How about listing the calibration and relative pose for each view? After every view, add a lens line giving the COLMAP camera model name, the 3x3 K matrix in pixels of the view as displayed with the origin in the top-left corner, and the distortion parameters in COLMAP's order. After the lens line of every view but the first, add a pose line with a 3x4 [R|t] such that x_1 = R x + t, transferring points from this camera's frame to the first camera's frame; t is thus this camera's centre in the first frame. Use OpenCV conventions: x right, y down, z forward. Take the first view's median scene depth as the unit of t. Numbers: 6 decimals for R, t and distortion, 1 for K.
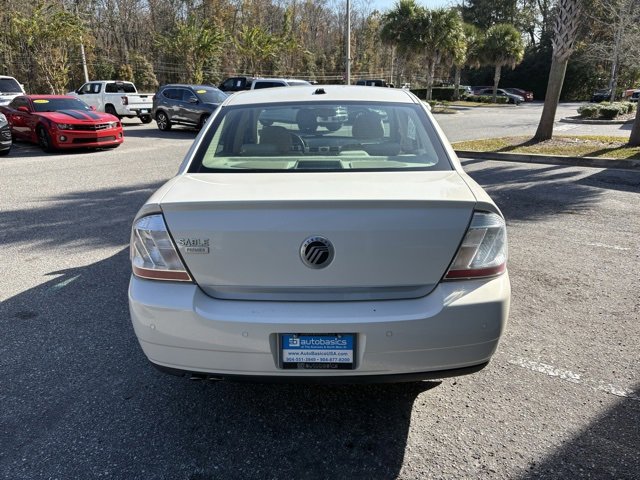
lens RADIAL K [[486.9, 0, 320.0], [0, 486.9, 240.0], [0, 0, 1]] dist [0.057264, -0.063676]
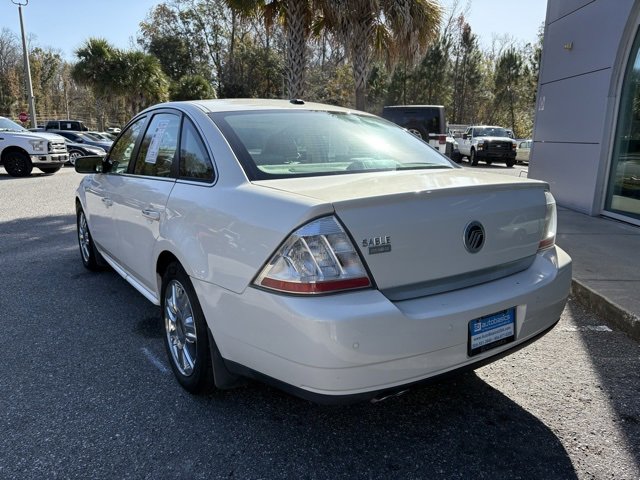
lens RADIAL K [[486.9, 0, 320.0], [0, 486.9, 240.0], [0, 0, 1]] dist [0.057264, -0.063676]
pose [[0.816664, -0.109589, 0.566612, -0.747111], [0.159749, 0.986368, -0.039474, 0.018475], [-0.554562, 0.122753, 0.823038, 0.282776]]
